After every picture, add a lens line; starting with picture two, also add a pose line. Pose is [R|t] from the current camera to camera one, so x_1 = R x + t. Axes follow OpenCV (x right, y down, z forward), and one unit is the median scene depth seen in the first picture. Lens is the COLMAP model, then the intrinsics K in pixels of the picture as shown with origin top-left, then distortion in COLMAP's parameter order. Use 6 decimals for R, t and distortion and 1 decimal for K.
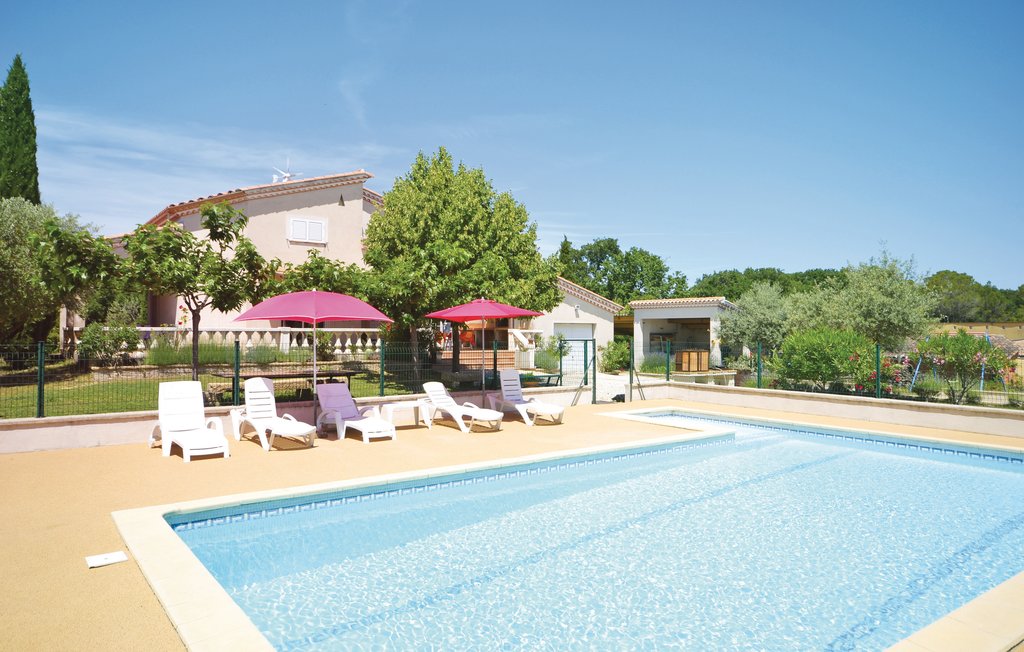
lens RADIAL K [[689.7, 0, 517.2], [0, 689.7, 334.1], [0, 0, 1]] dist [0.010518, -0.000034]
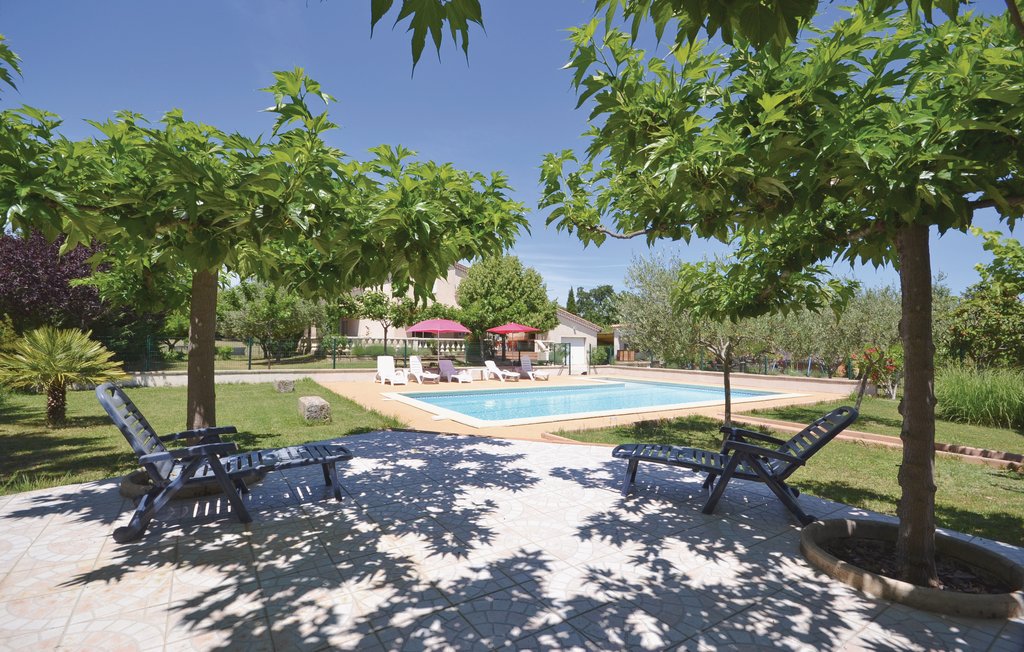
lens RADIAL K [[459.1, 0, 511.4], [0, 459.1, 318.9], [0, 0, 1]] dist [-0.002767, -0.000307]
pose [[0.996072, 0.000676, -0.088549, 0.052171], [-0.006111, 0.998111, -0.061128, 0.017726], [0.088340, 0.061429, 0.994194, -0.308440]]
